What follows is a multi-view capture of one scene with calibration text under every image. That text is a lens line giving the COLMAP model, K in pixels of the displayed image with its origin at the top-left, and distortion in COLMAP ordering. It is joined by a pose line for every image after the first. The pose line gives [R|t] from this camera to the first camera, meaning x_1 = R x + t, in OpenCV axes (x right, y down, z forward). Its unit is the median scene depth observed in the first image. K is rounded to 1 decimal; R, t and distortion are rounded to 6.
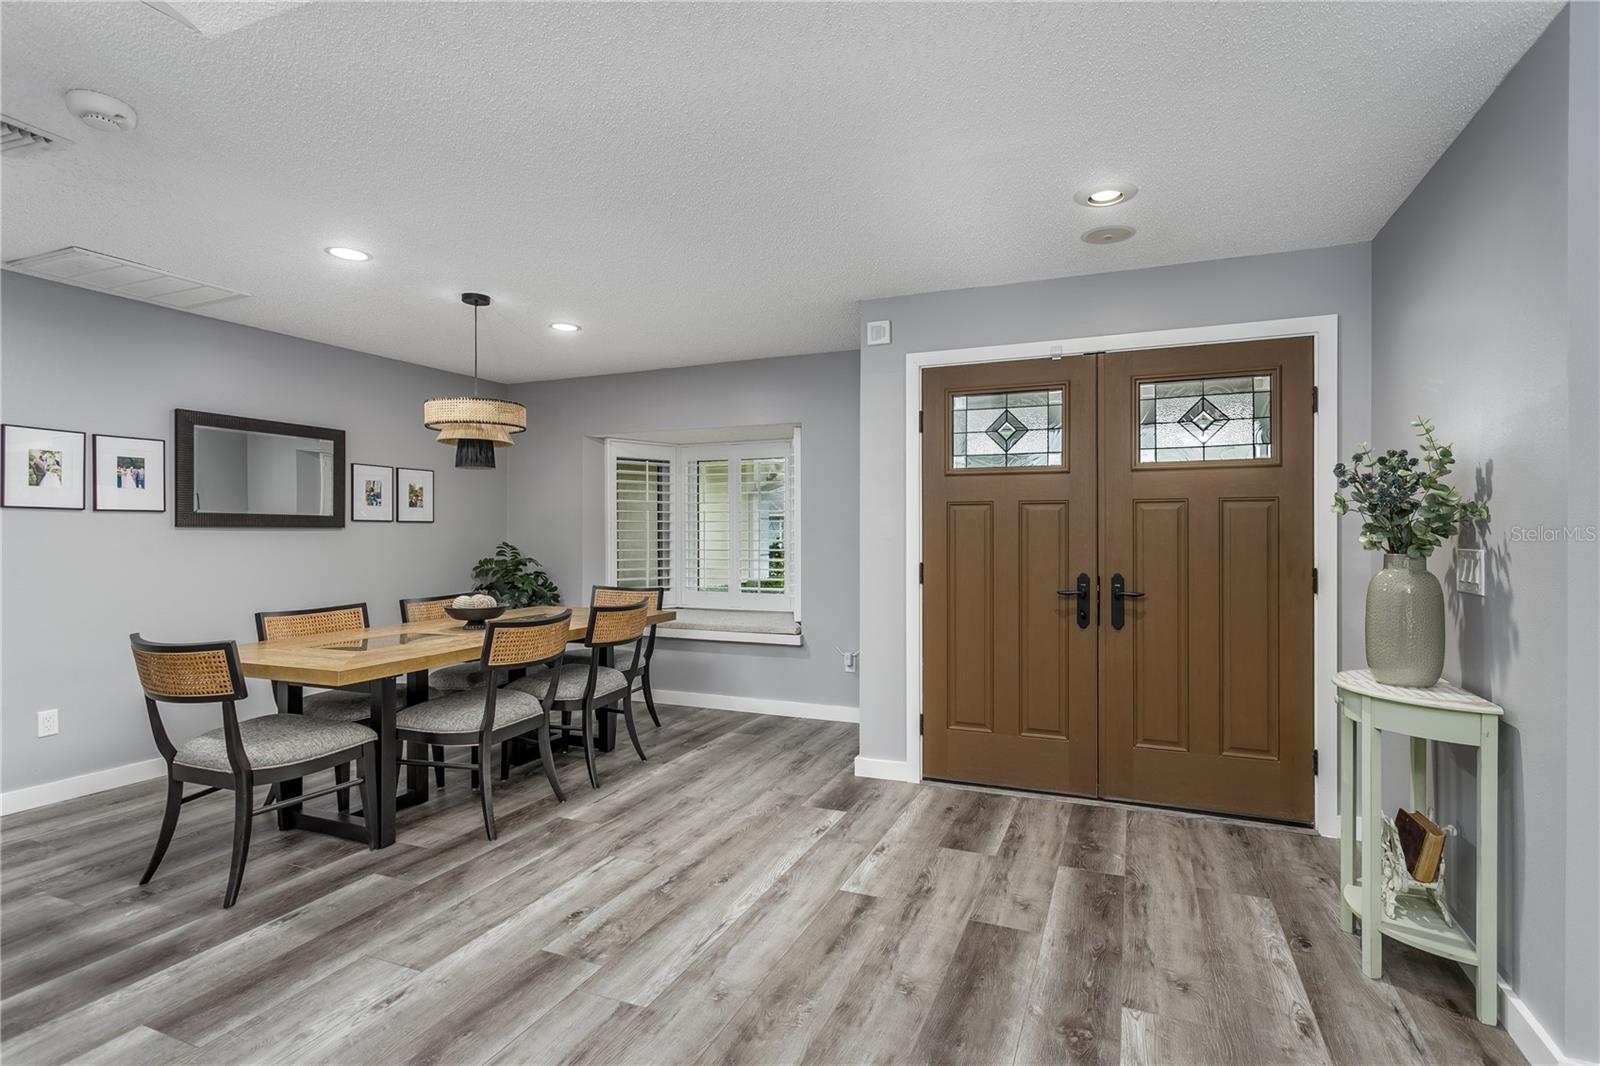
lens RADIAL K [[773.6, 0, 806.4], [0, 773.6, 544.1], [0, 0, 1]] dist [0.004025, -0.000895]
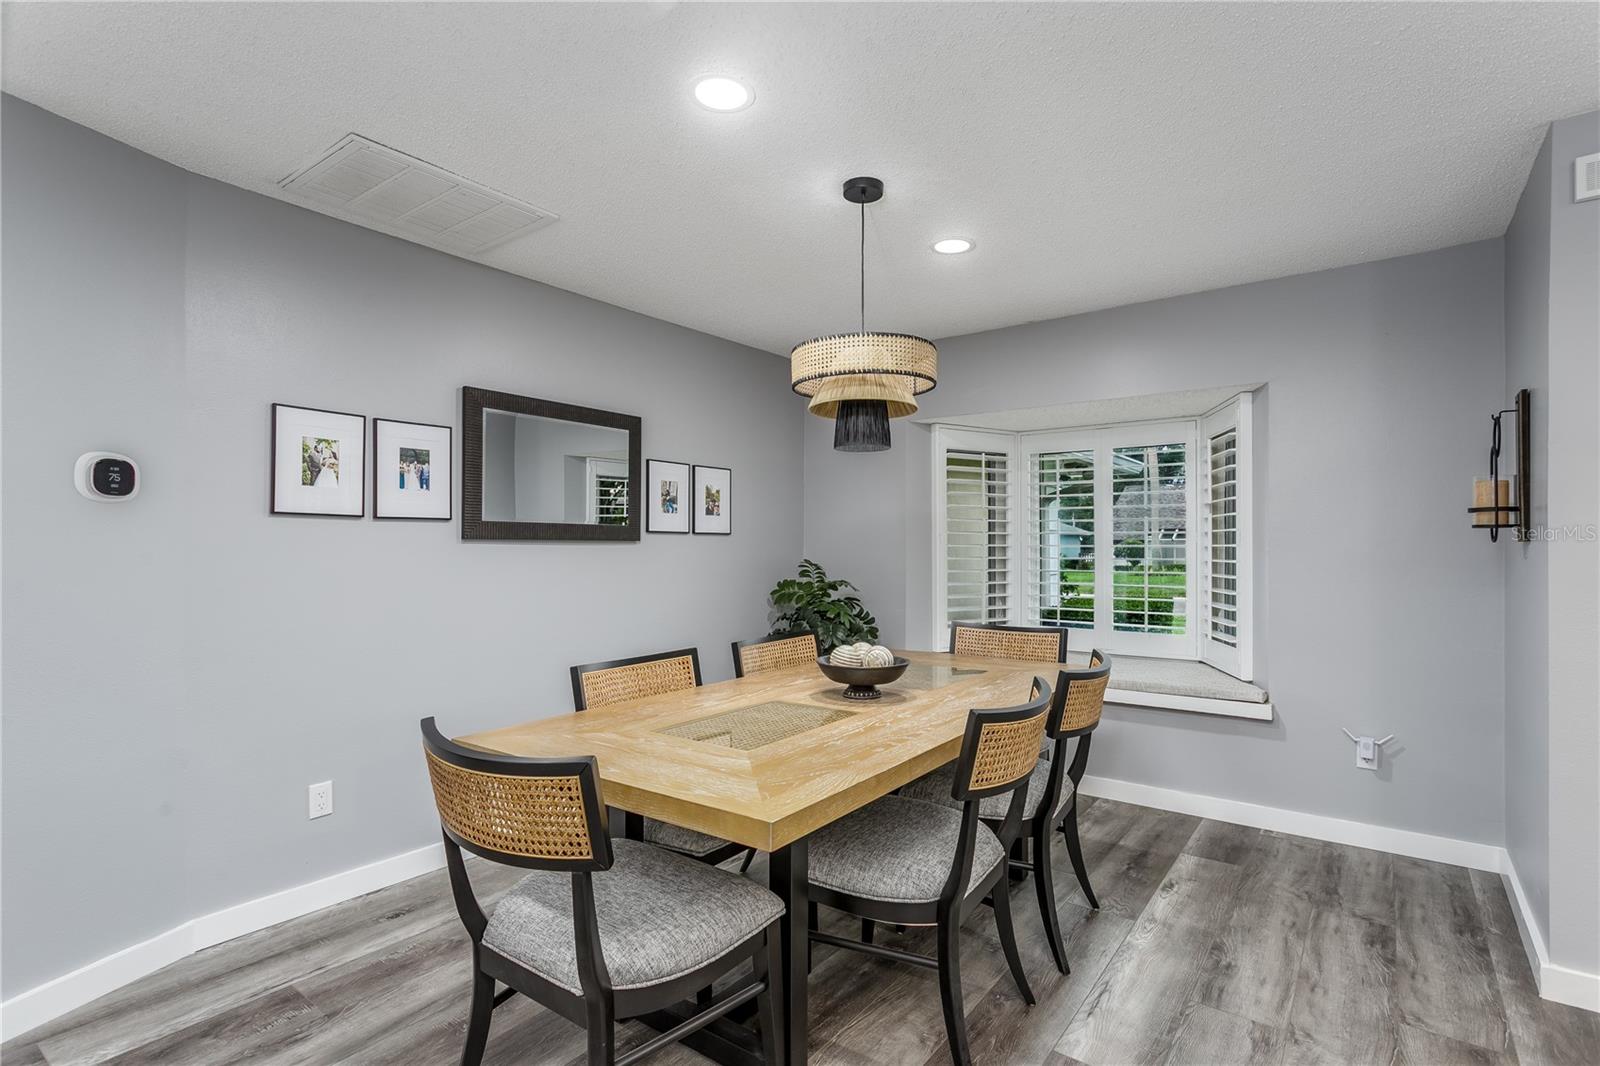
lens RADIAL K [[771.8, 0, 792.3], [0, 771.8, 552.6], [0, 0, 1]] dist [-0.001907, 0.000330]
pose [[0.969376, 0.003359, -0.245559, -0.309027], [-0.005186, 0.999963, -0.006796, -0.006107], [0.245528, 0.007862, 0.969358, 0.339610]]
